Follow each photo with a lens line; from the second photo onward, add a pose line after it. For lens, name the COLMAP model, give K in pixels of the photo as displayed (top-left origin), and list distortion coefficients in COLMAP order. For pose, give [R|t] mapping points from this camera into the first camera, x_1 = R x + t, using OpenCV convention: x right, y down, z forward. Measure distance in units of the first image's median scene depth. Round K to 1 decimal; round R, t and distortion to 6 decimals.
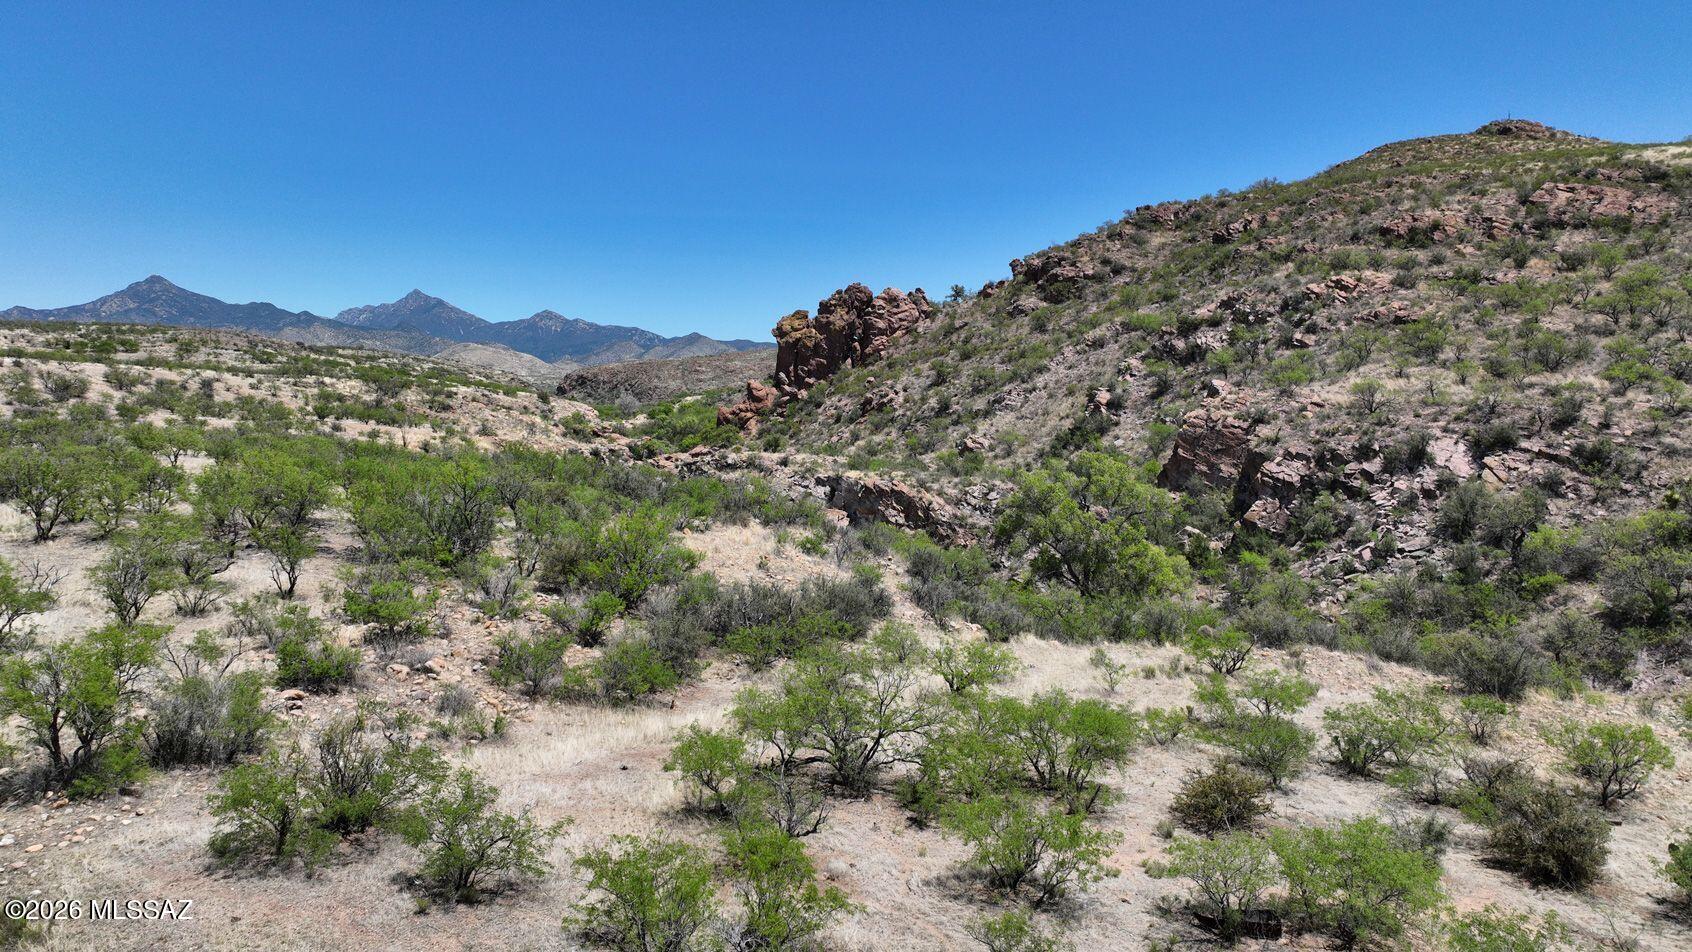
lens RADIAL K [[1187.2, 0, 848.2], [0, 1187.2, 474.8], [0, 0, 1]] dist [-0.002954, 0.021765]
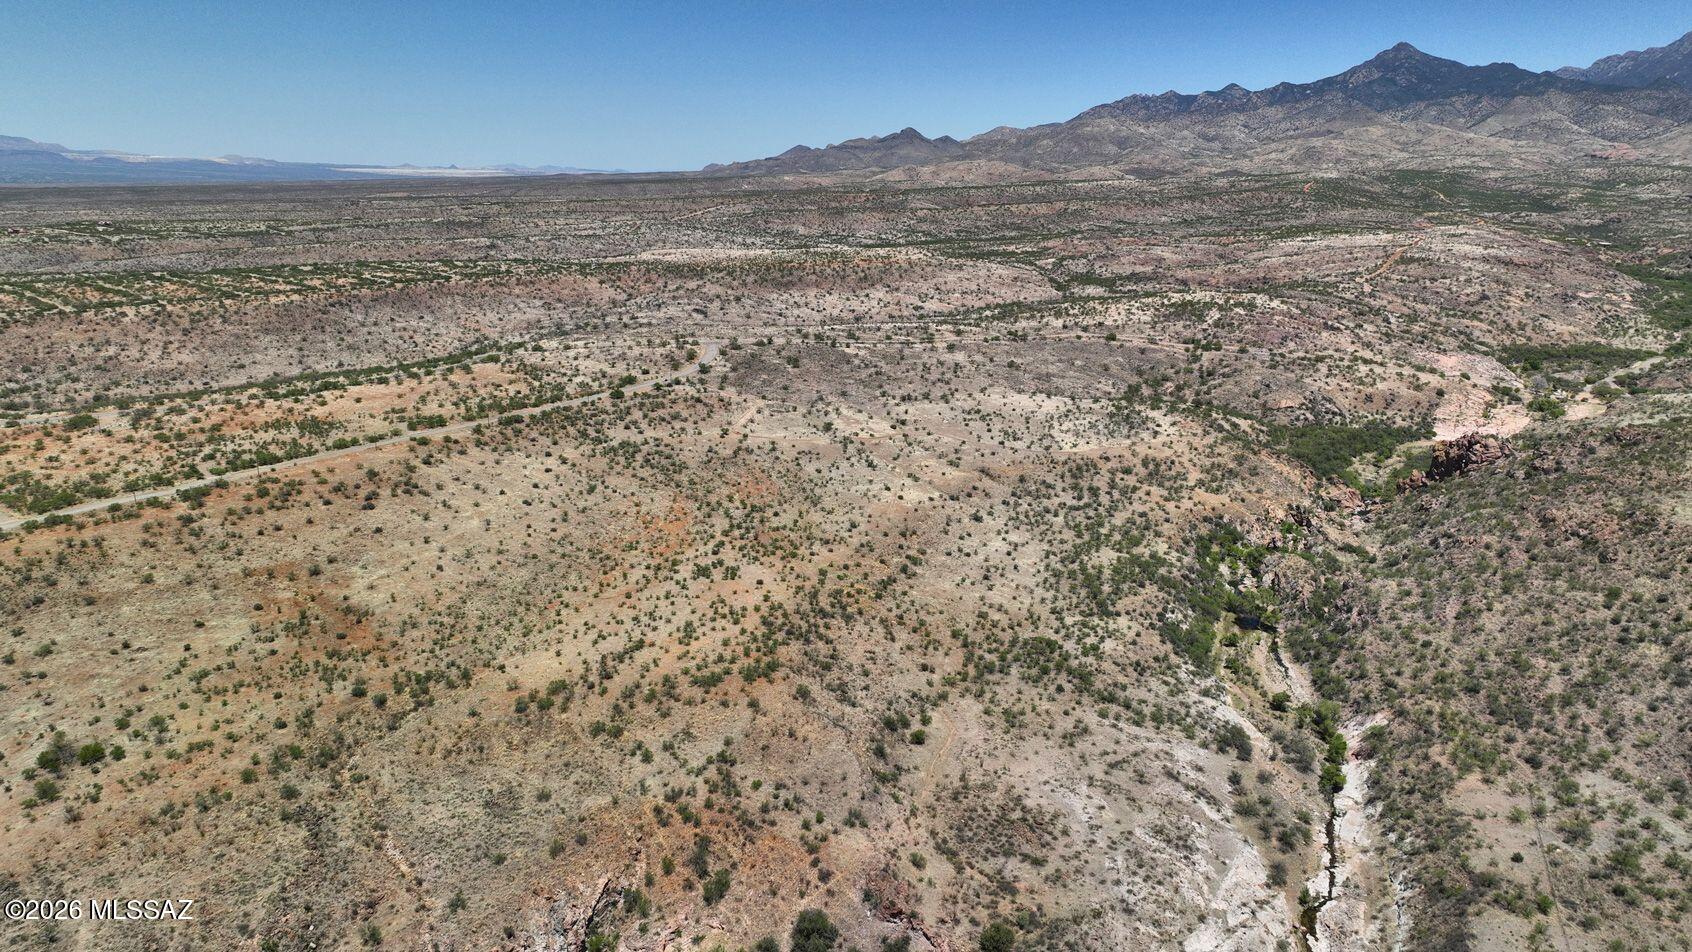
lens RADIAL K [[1187.2, 0, 848.2], [0, 1187.2, 474.8], [0, 0, 1]] dist [-0.002954, 0.021765]
pose [[0.584694, 0.209952, -0.783615, 0.994178], [-0.046088, 0.972968, 0.226296, -0.506331], [0.809944, -0.096199, 0.578565, -1.045239]]
